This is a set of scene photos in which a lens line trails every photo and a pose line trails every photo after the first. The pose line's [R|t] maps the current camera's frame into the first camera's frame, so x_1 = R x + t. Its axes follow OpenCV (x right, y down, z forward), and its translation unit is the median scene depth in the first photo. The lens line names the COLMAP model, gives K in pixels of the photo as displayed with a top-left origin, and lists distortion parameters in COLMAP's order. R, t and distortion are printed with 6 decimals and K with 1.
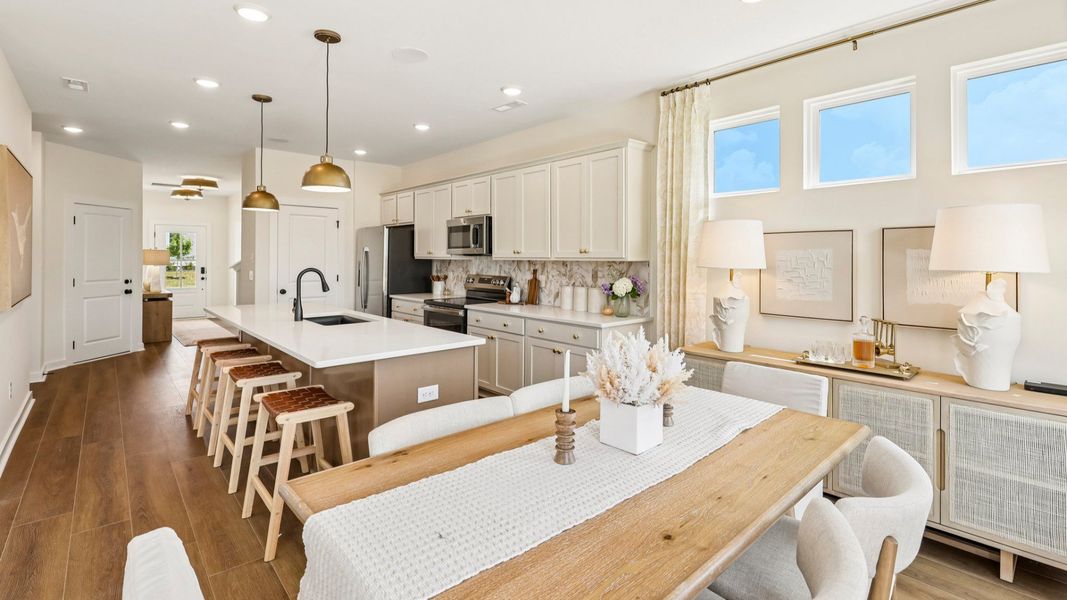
lens RADIAL K [[482.2, 0, 535.1], [0, 482.2, 260.2], [0, 0, 1]] dist [0.013132, -0.000017]
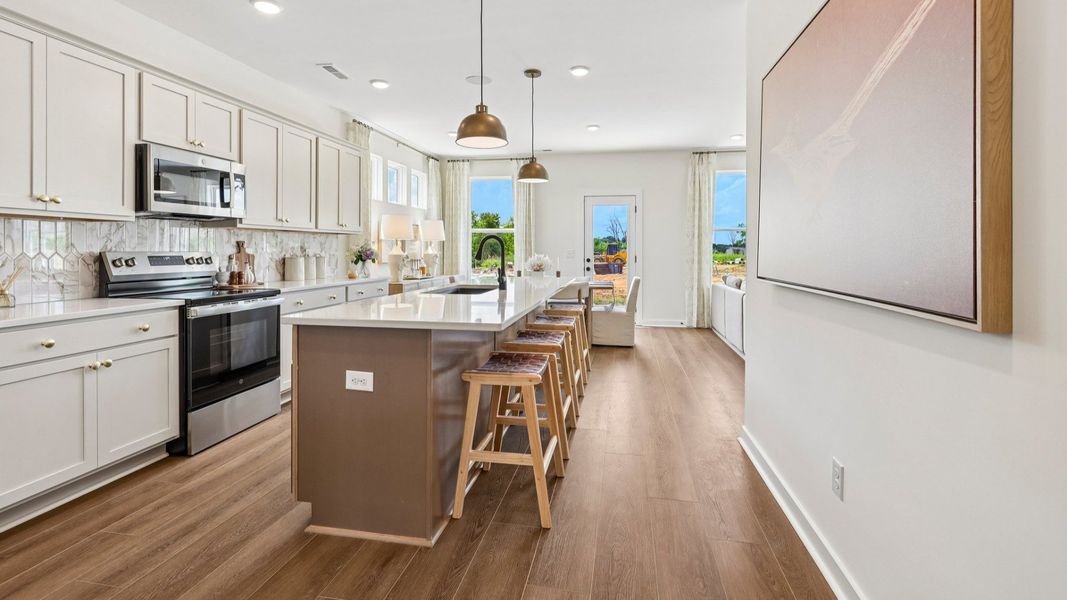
lens RADIAL K [[479.8, 0, 534.1], [0, 479.8, 248.1], [0, 0, 1]] dist [-0.000154, -0.000117]
pose [[-0.607885, -0.003322, 0.794018, -0.943757], [0.000697, 0.999989, 0.004717, 0.027786], [-0.794025, 0.003421, -0.607876, 1.124369]]
